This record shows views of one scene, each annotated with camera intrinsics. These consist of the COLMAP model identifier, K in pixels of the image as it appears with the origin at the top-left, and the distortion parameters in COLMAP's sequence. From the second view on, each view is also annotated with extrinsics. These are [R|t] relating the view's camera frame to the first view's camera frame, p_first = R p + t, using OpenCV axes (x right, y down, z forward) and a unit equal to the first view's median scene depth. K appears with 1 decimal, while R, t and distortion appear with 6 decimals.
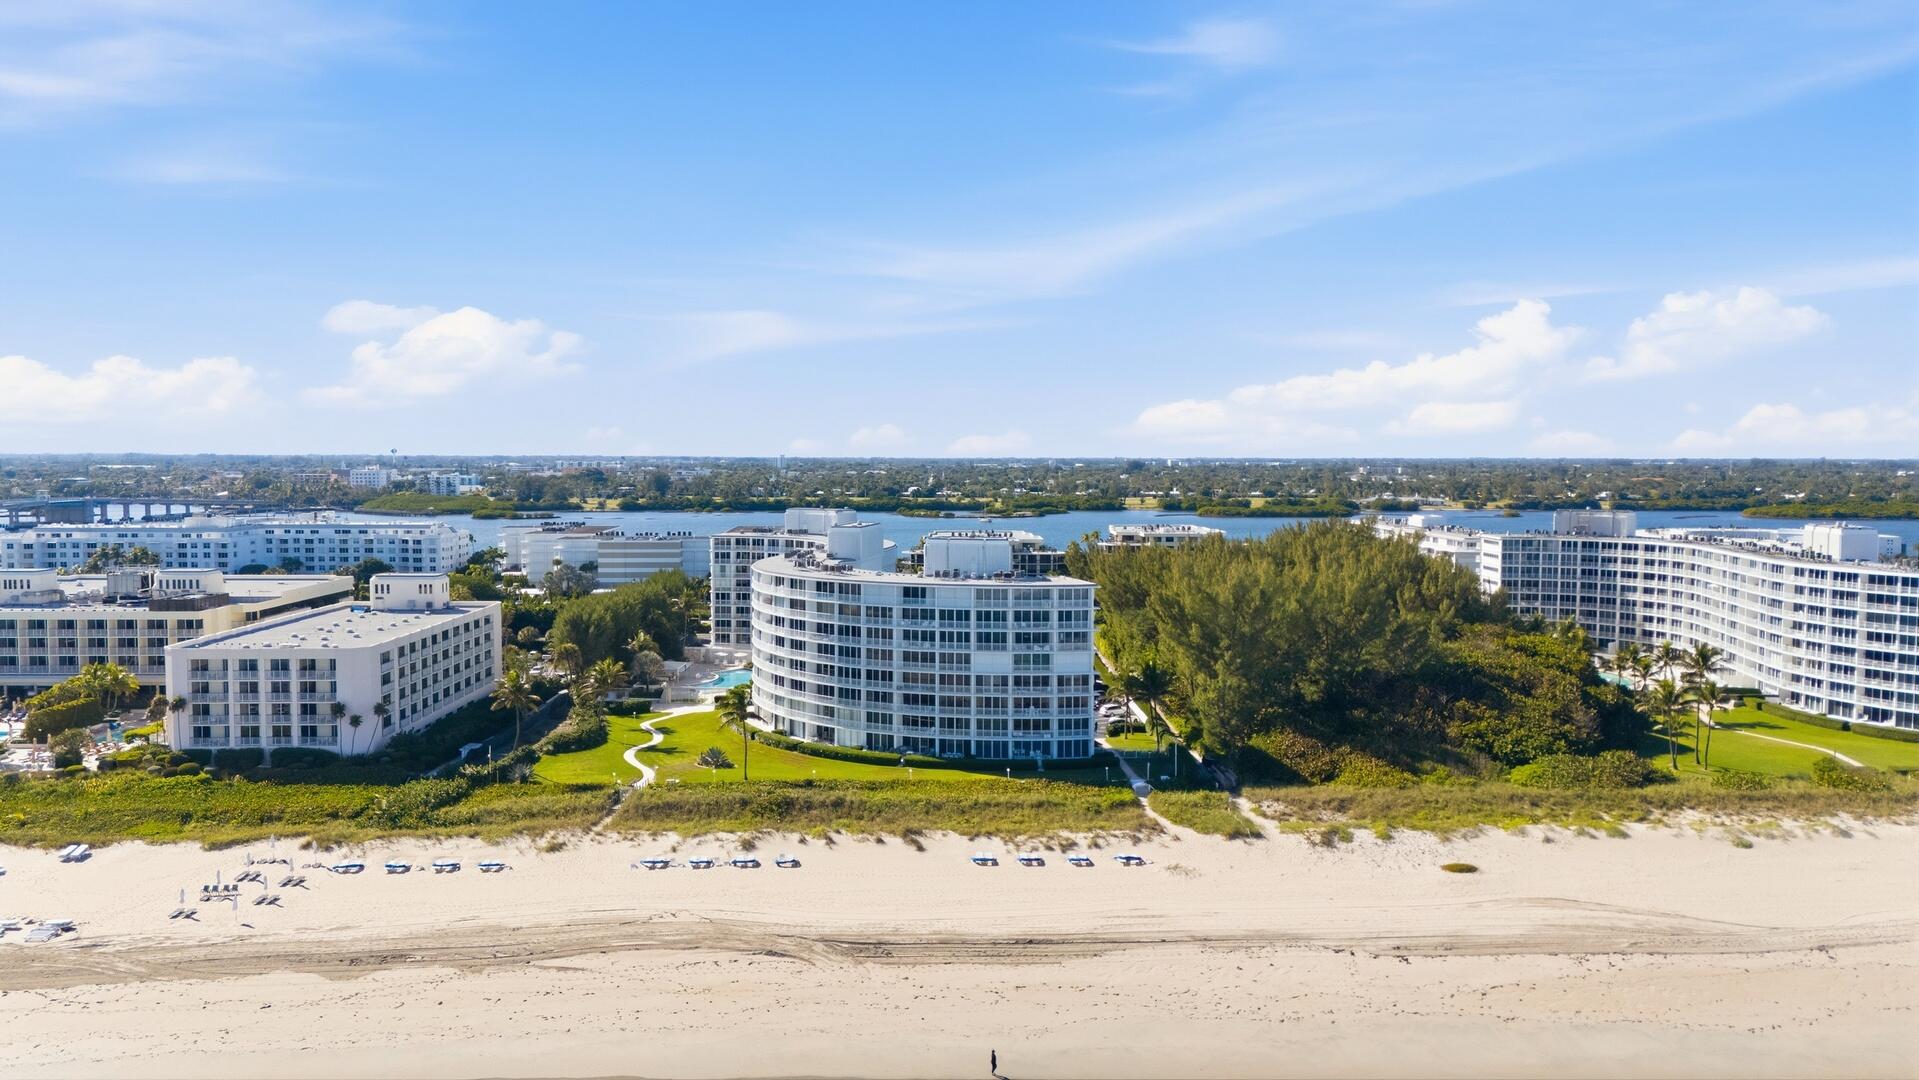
lens RADIAL K [[1397.2, 0, 950.0], [0, 1397.2, 541.8], [0, 0, 1]] dist [0.072716, -0.044437]
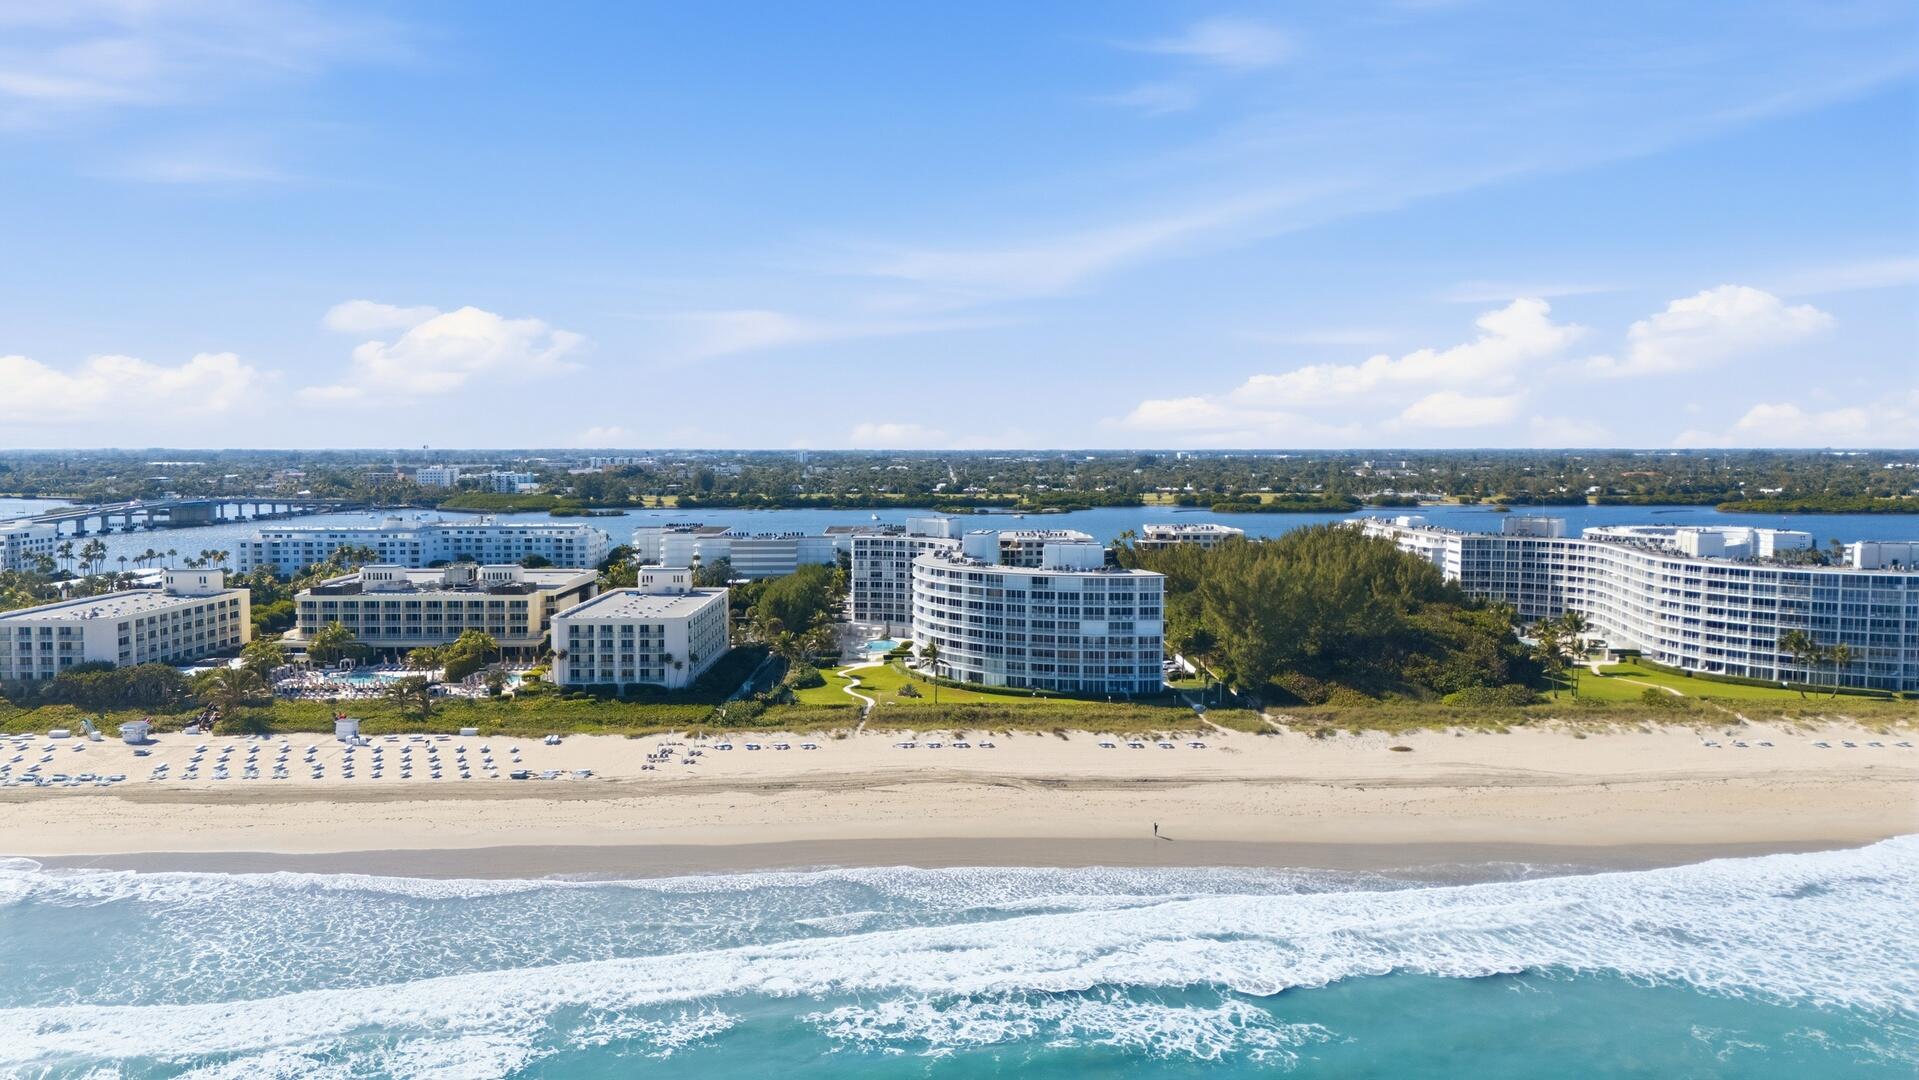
lens RADIAL K [[1397.2, 0, 942.0], [0, 1397.2, 531.3], [0, 0, 1]] dist [0.072716, -0.044437]
pose [[0.999941, -0.002507, -0.010612, -0.099010], [0.002497, 0.999996, -0.000998, -0.012744], [0.010614, 0.000971, 0.999943, -0.415951]]
